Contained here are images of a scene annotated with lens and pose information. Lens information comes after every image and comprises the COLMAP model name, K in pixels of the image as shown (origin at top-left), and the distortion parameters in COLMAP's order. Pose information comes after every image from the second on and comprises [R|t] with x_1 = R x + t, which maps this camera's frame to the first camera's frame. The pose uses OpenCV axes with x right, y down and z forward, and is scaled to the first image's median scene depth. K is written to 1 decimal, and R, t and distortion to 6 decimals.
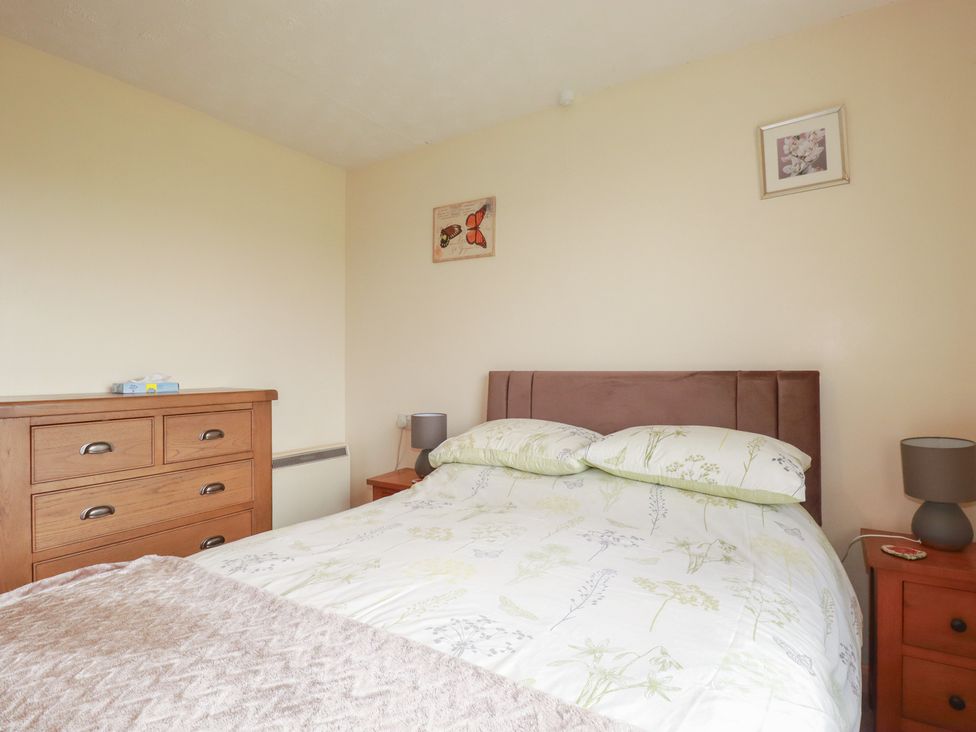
lens RADIAL K [[505.3, 0, 488.0], [0, 505.3, 366.0], [0, 0, 1]] dist [0.000297, -0.013166]
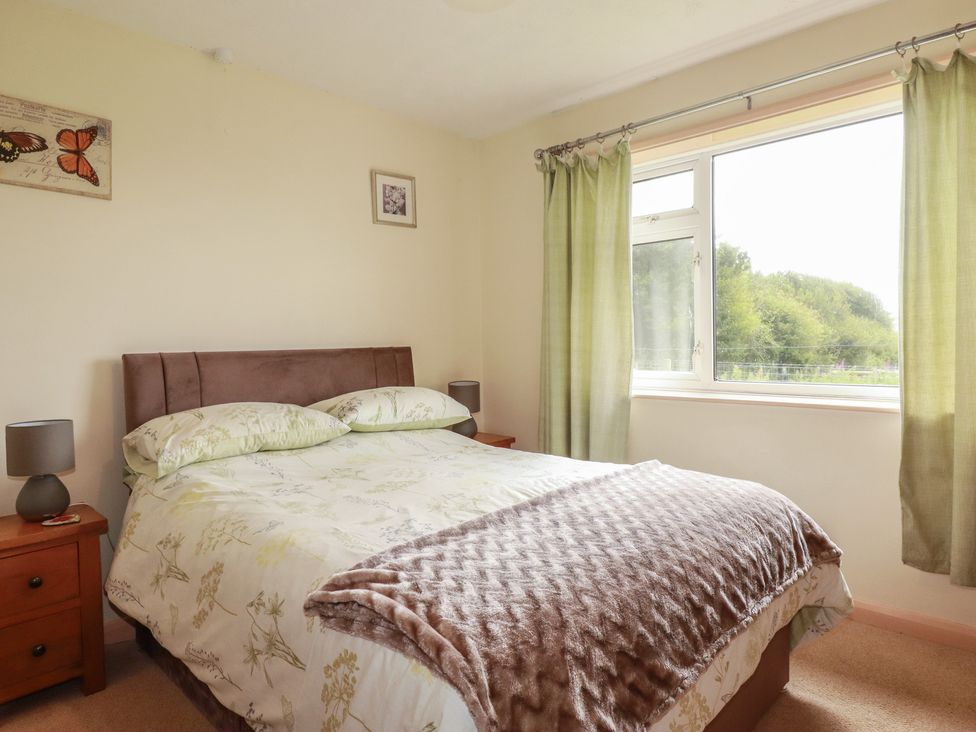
lens RADIAL K [[601.3, 0, 488.0], [0, 601.3, 366.0], [0, 0, 1]] dist [0.037182, -0.039443]
pose [[0.191470, -0.039054, 0.980721, -0.932307], [0.017133, 0.999189, 0.036444, 0.005248], [-0.981349, 0.009825, 0.191983, 0.340954]]
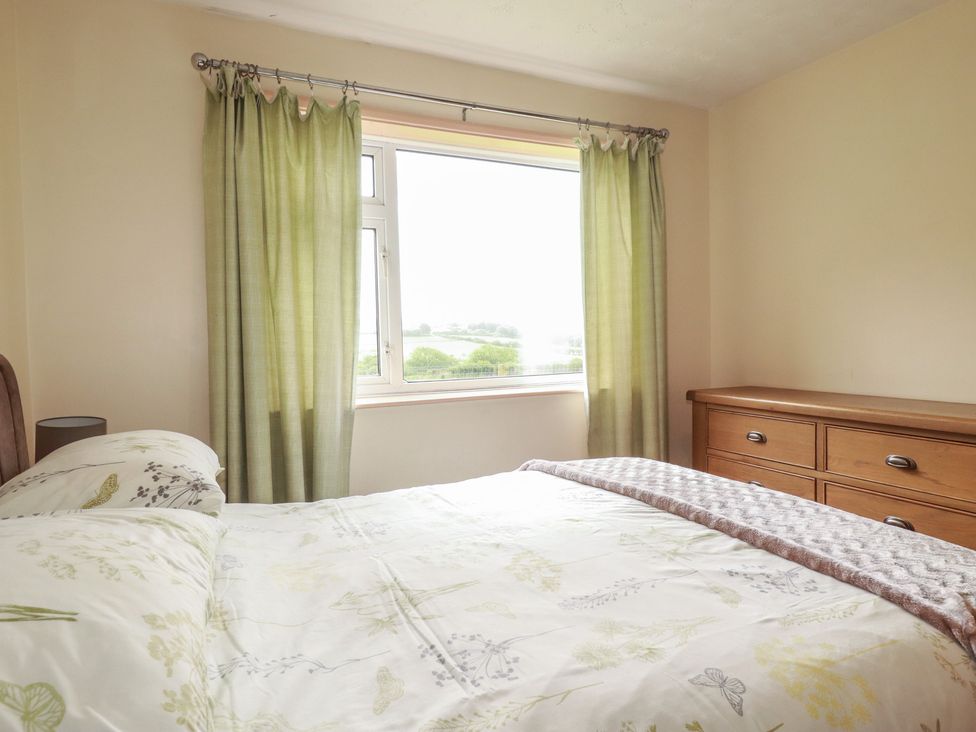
lens RADIAL K [[601.3, 0, 488.0], [0, 601.3, 366.0], [0, 0, 1]] dist [0.037182, -0.039443]
pose [[-0.858337, -0.002597, 0.513079, -0.321534], [0.024315, 0.998658, 0.045732, 0.004776], [-0.512509, 0.051729, -0.857122, 1.149020]]
